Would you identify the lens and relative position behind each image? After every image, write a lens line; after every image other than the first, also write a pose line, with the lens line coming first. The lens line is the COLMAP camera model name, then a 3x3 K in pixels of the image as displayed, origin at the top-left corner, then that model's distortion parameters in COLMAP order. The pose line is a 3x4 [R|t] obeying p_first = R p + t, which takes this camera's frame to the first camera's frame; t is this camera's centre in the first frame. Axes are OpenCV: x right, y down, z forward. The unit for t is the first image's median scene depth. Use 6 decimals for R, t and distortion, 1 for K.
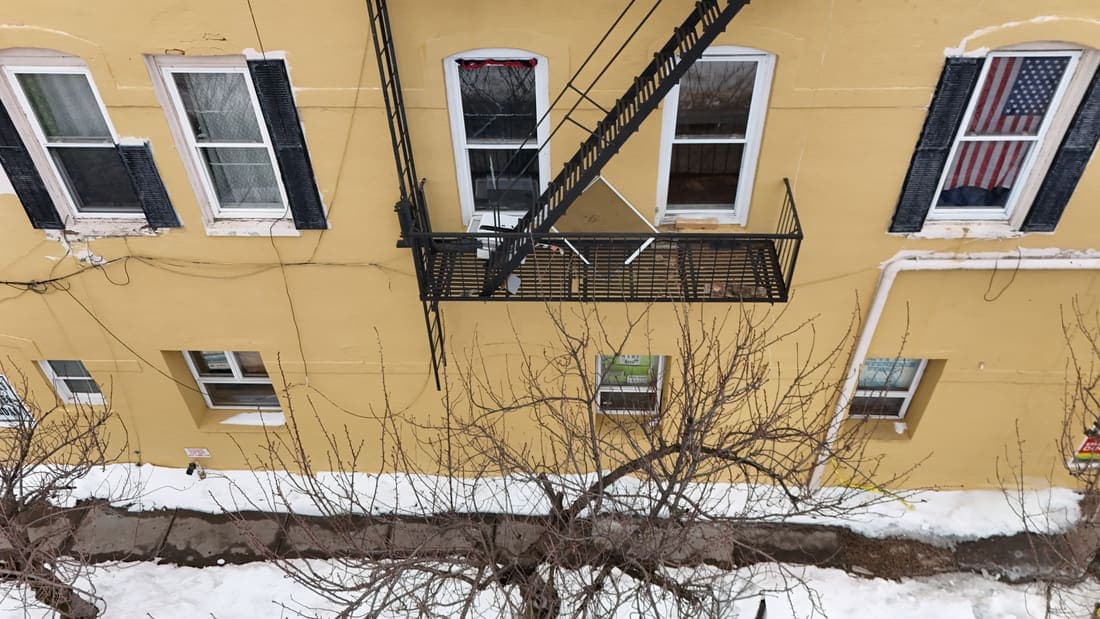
lens RADIAL K [[812.7, 0, 551.2], [0, 812.7, 308.6], [0, 0, 1]] dist [0.057591, -0.045602]
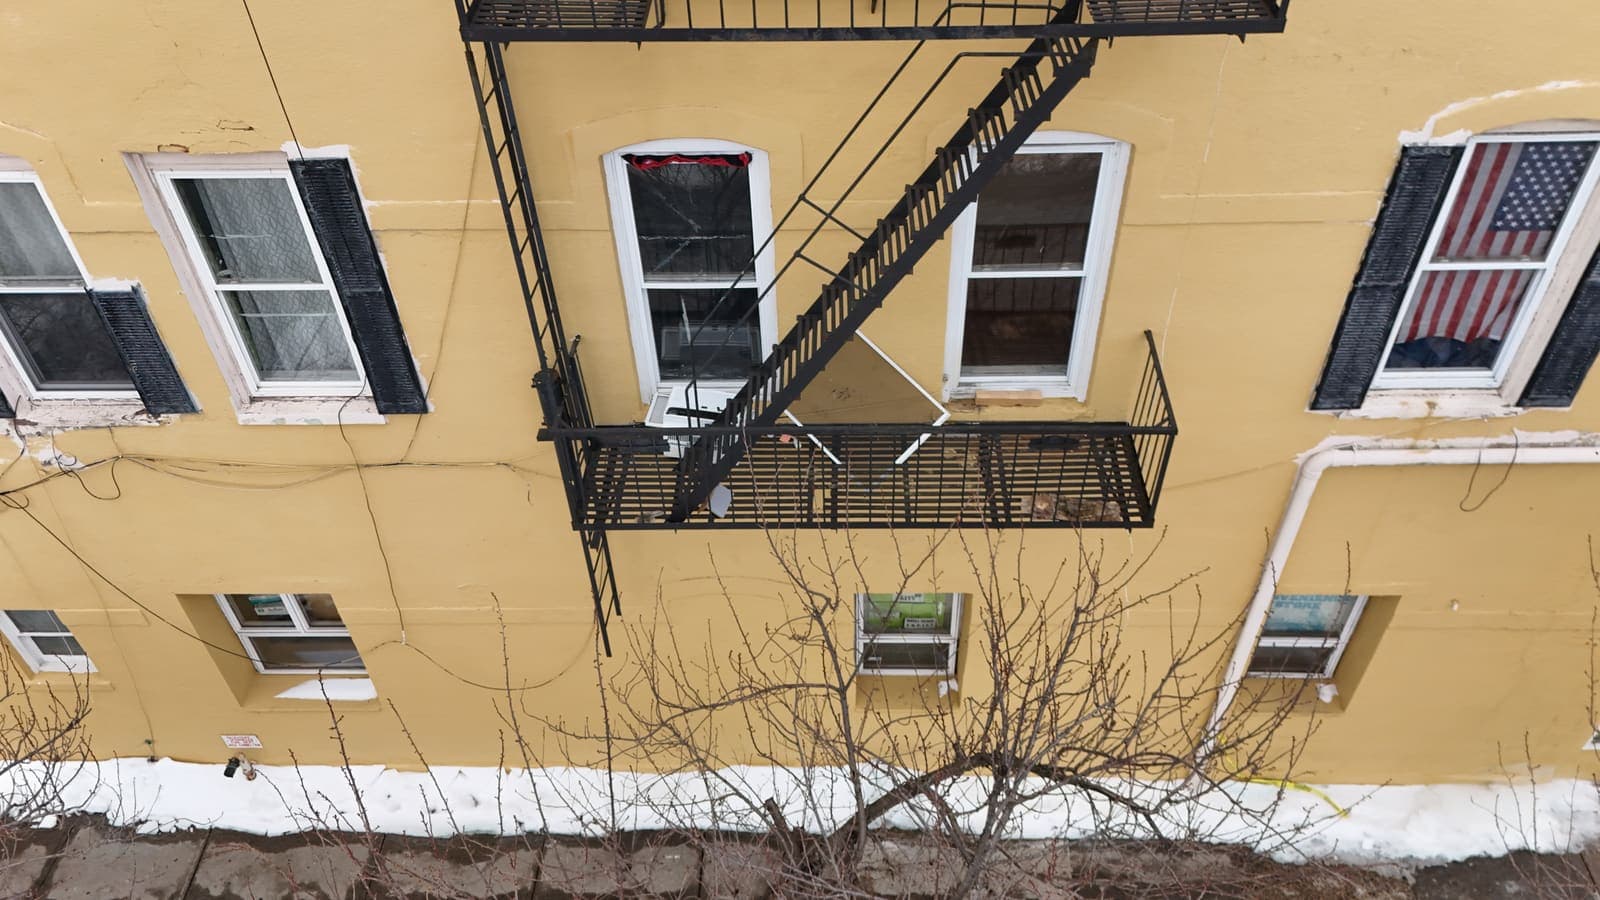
lens RADIAL K [[1182.1, 0, 801.9], [0, 1182.1, 446.3], [0, 0, 1]] dist [0.057591, -0.045602]
pose [[0.999921, -0.012334, 0.002324, 0.015260], [0.012329, 0.999922, 0.001887, -0.073621], [-0.002347, -0.001858, 0.999996, 0.077999]]
